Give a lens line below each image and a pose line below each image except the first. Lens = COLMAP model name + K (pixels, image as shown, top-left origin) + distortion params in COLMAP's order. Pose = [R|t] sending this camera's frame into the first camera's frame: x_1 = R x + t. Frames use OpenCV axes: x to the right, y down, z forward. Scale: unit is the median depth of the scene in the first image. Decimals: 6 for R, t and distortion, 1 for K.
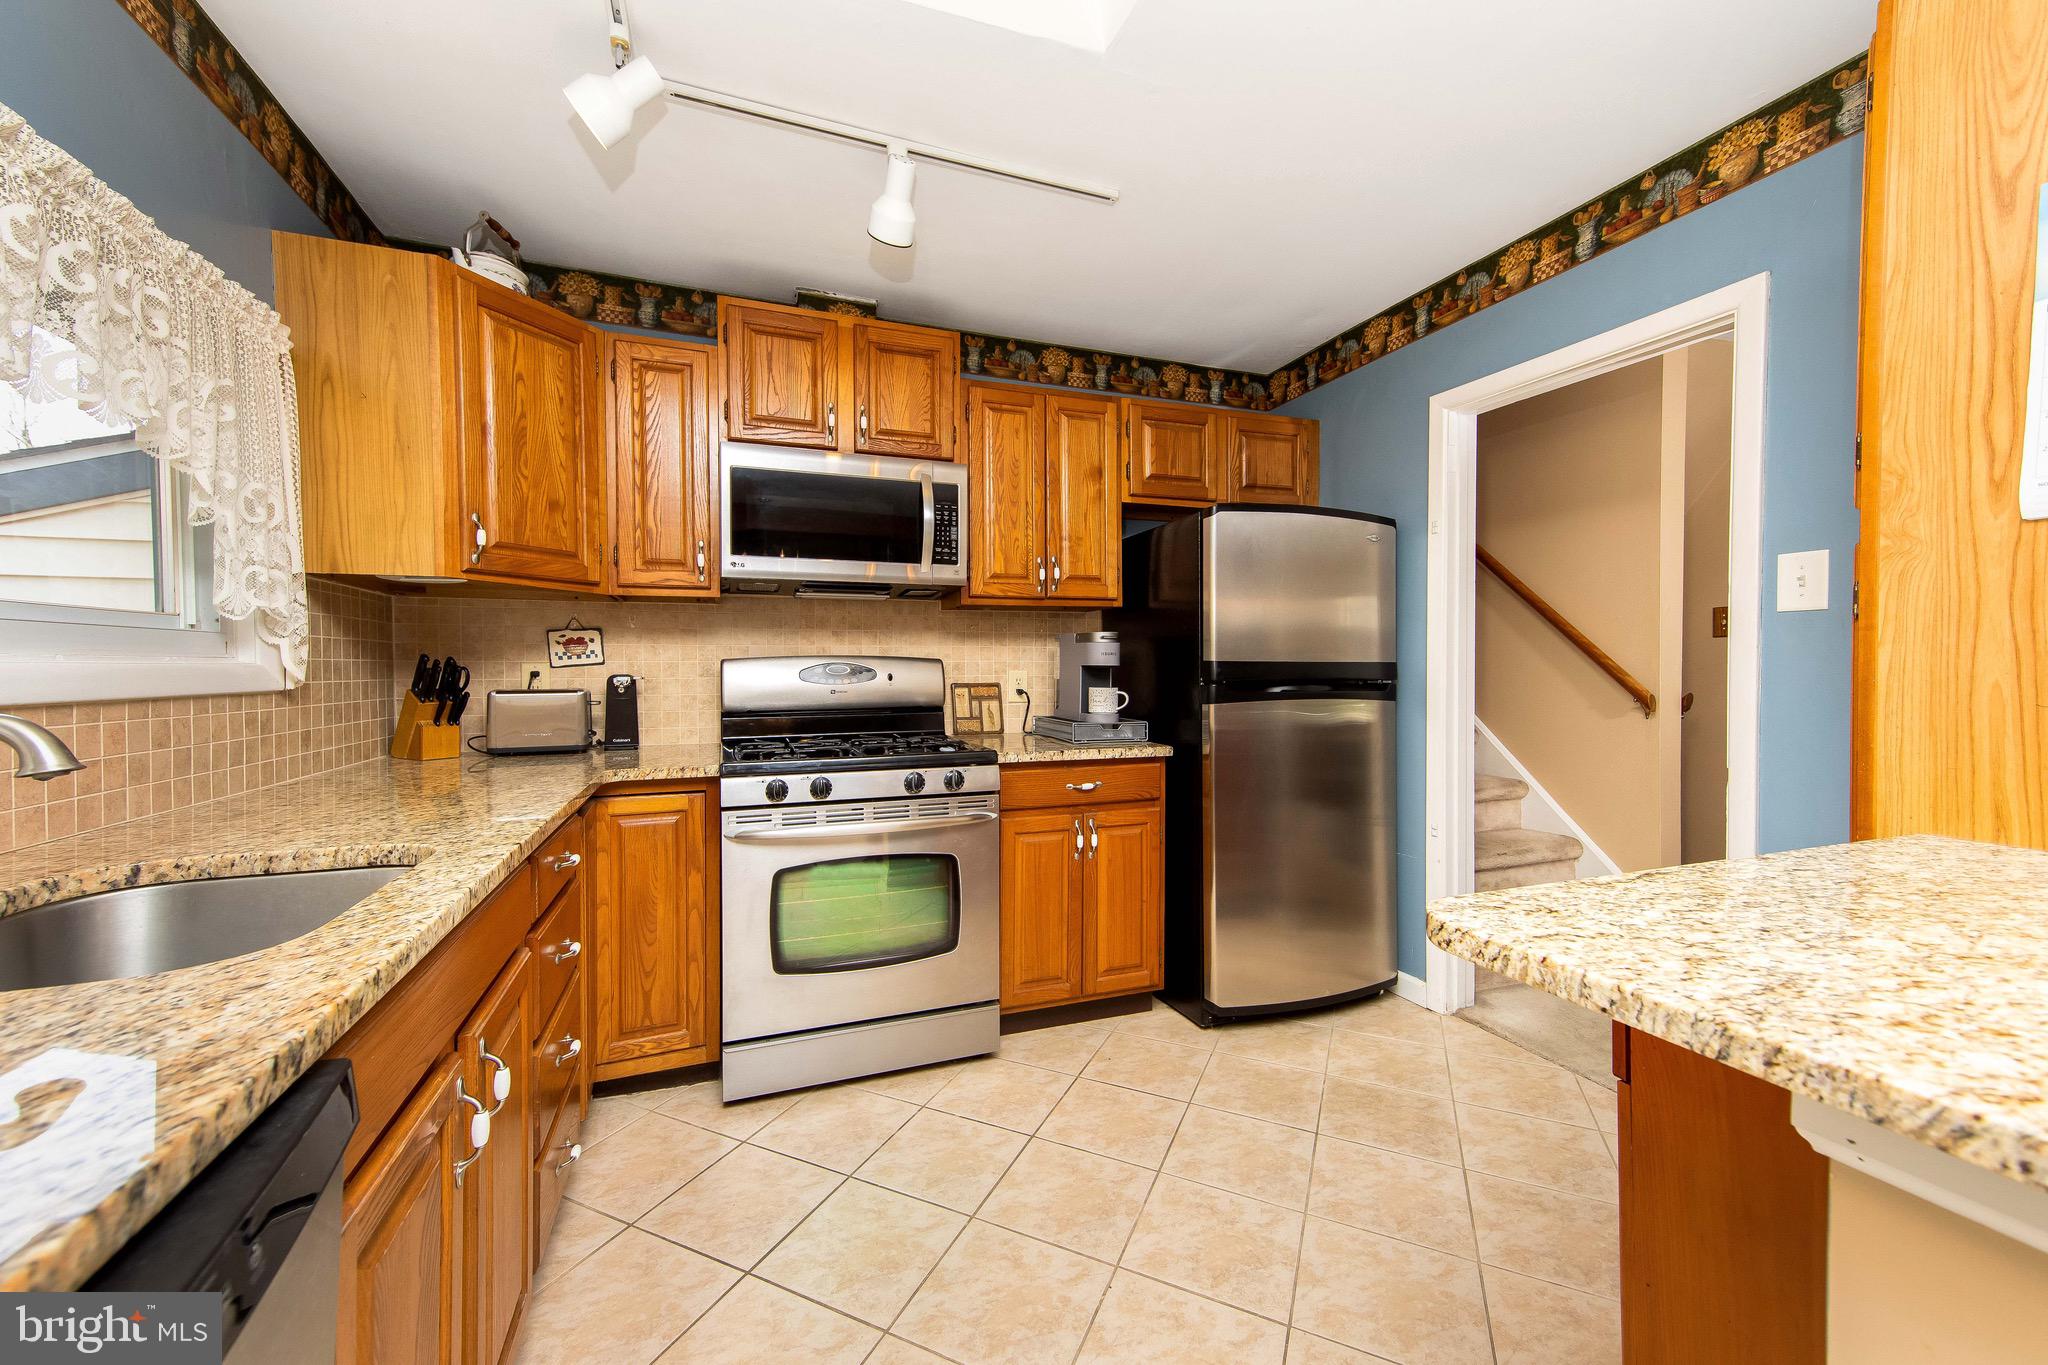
lens RADIAL K [[801.3, 0, 1035.8], [0, 801.3, 683.9], [0, 0, 1]] dist [0.014353, -0.000406]
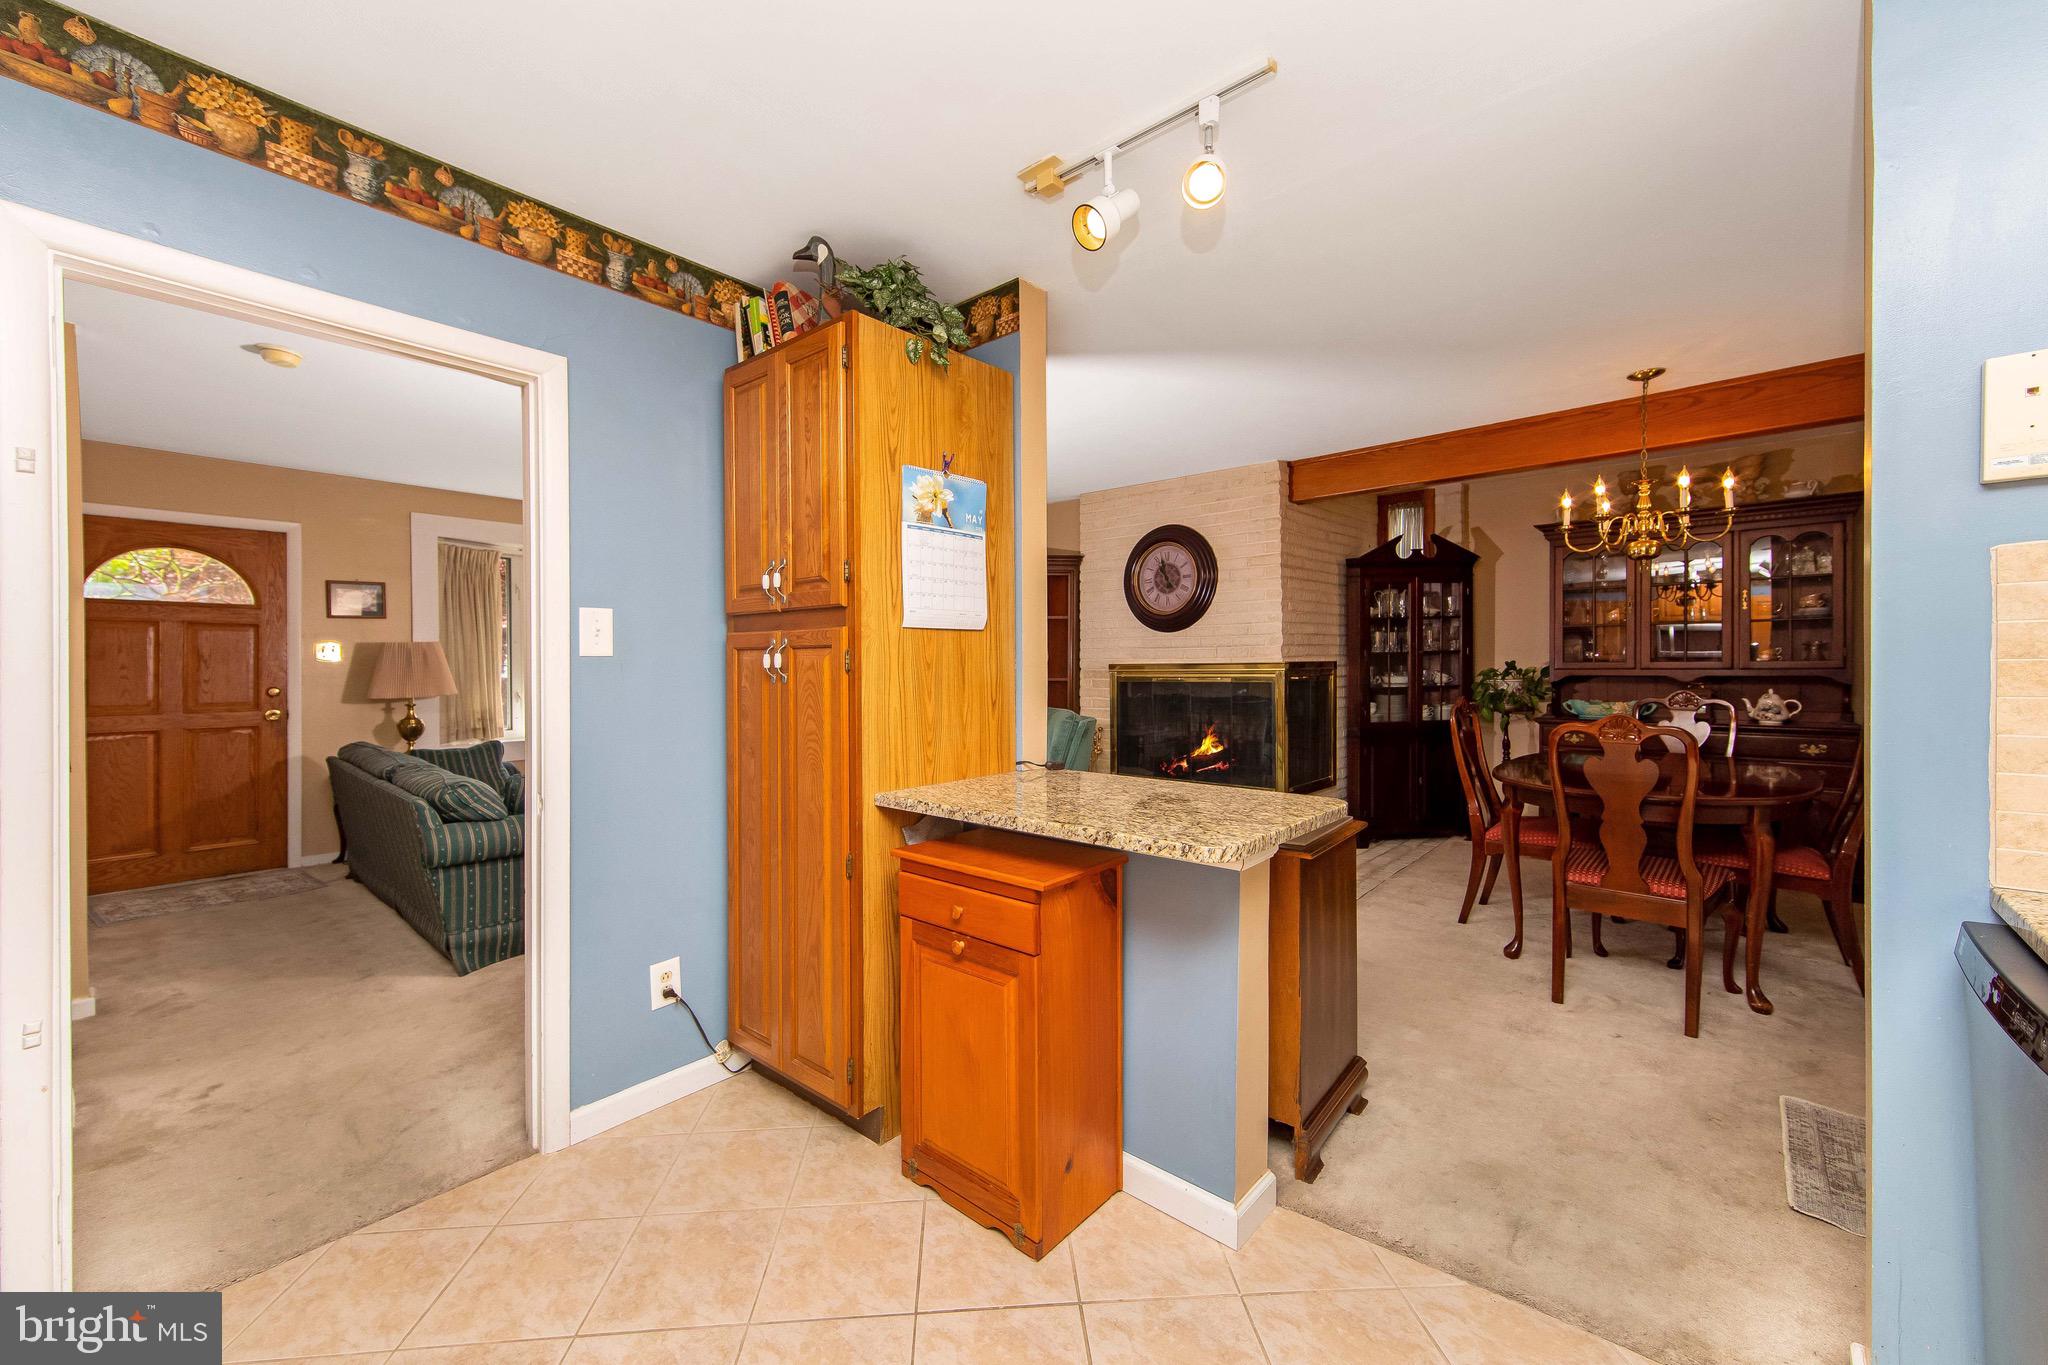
lens RADIAL K [[801.3, 0, 992.7], [0, 801.3, 678.4], [0, 0, 1]] dist [0.014353, -0.000406]
pose [[-0.455722, -0.015261, 0.889991, -0.279532], [0.025631, 0.999213, 0.030259, -0.055506], [-0.889753, 0.036601, -0.454973, 0.722569]]
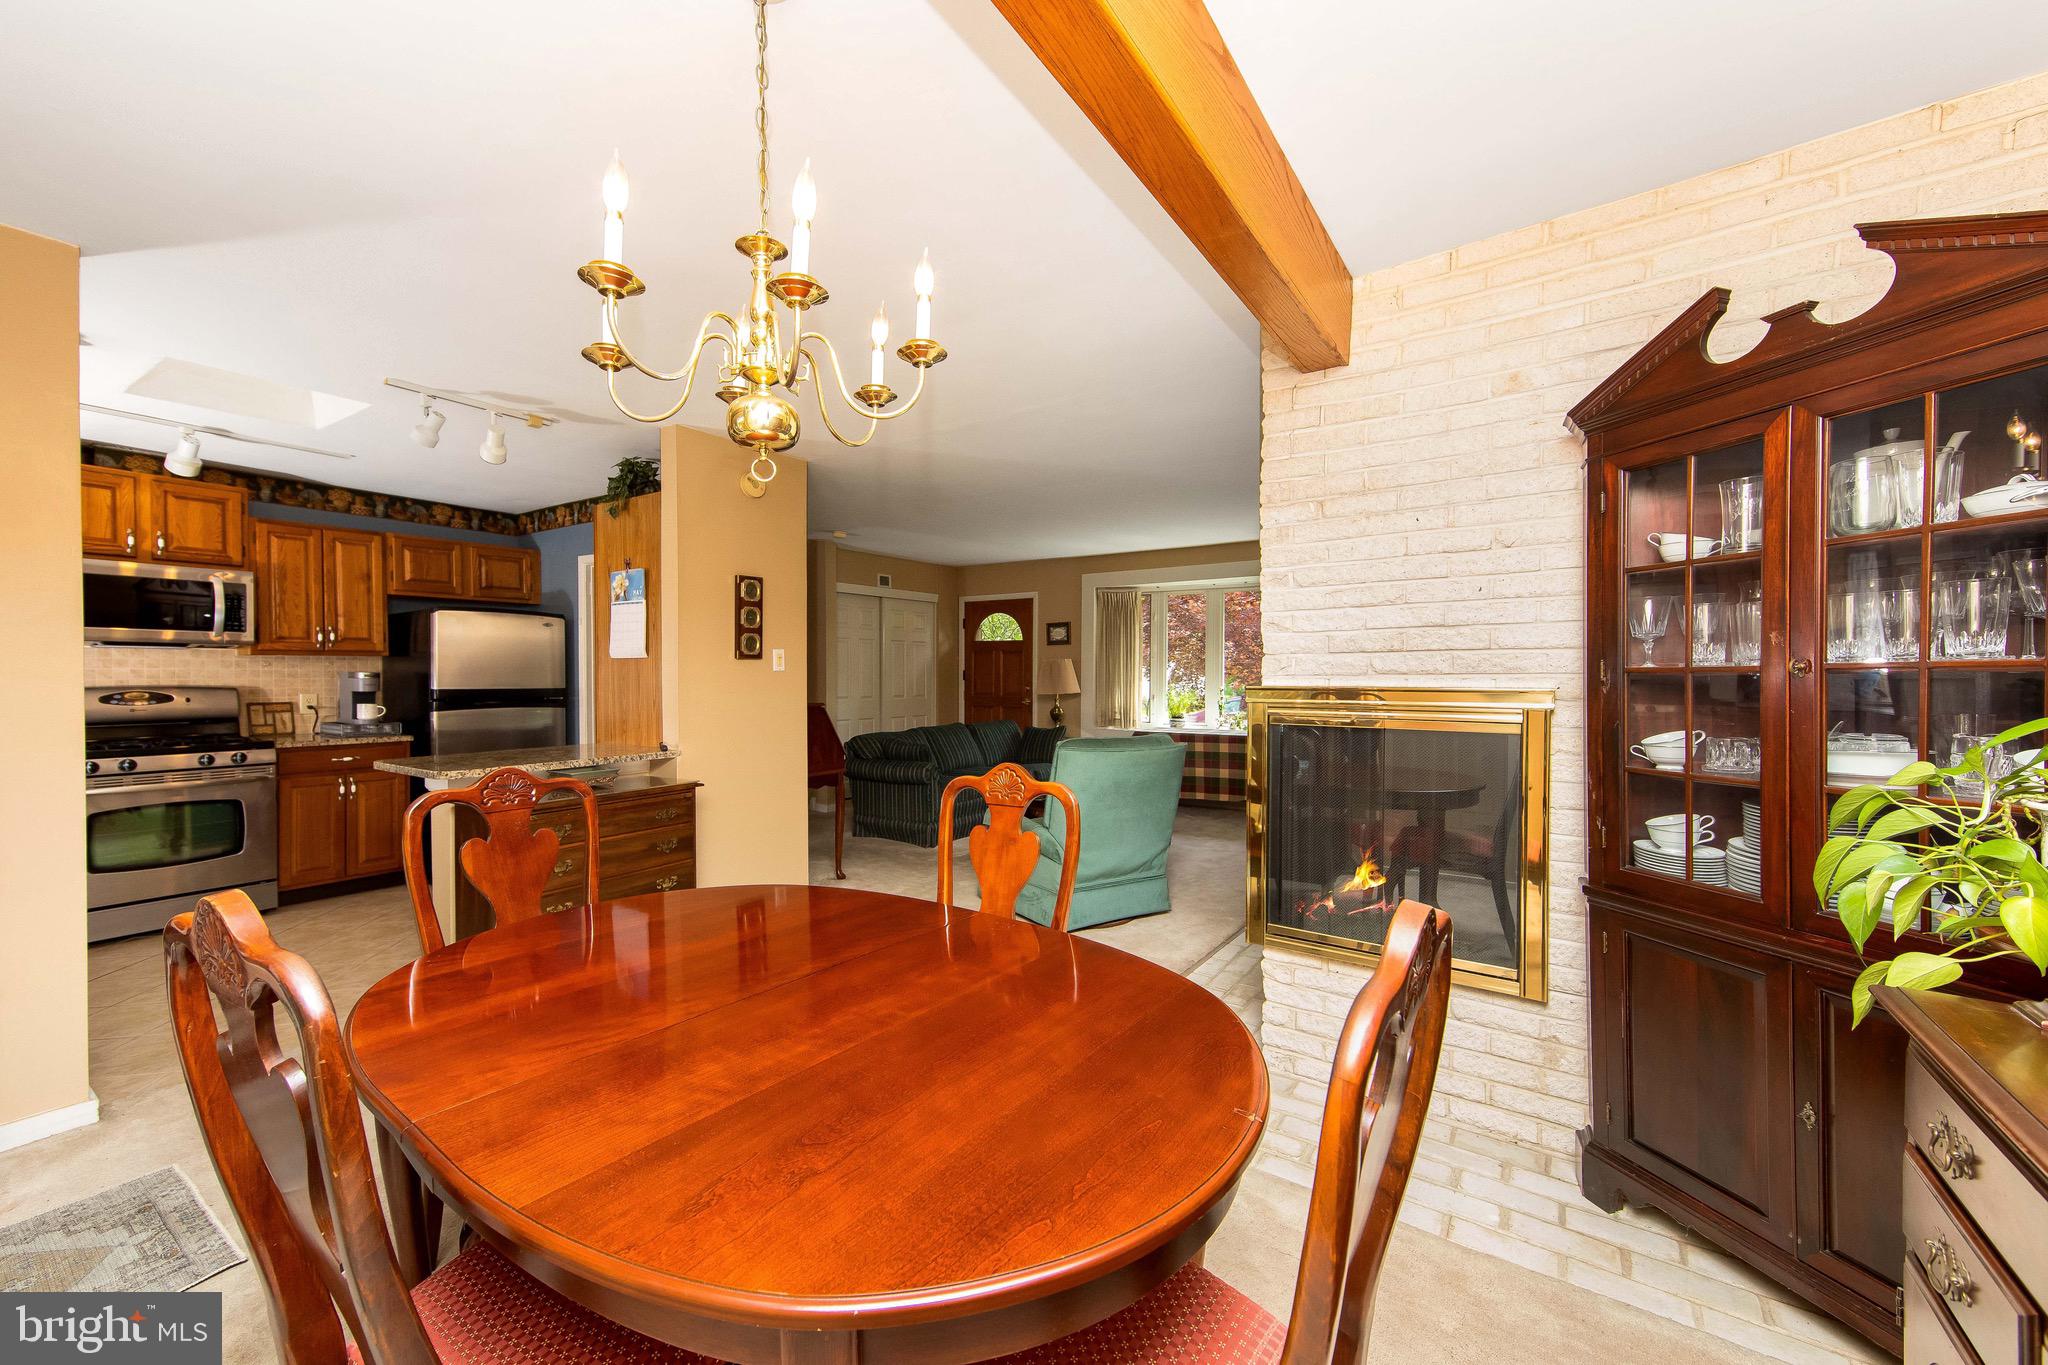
lens RADIAL K [[801.3, 0, 1050.1], [0, 801.3, 684.3], [0, 0, 1]] dist [0.014353, -0.000406]
pose [[0.809393, -0.006311, 0.587234, 0.261423], [0.008474, 0.999964, -0.000933, -0.024711], [-0.587207, 0.005731, 0.809417, -1.339868]]
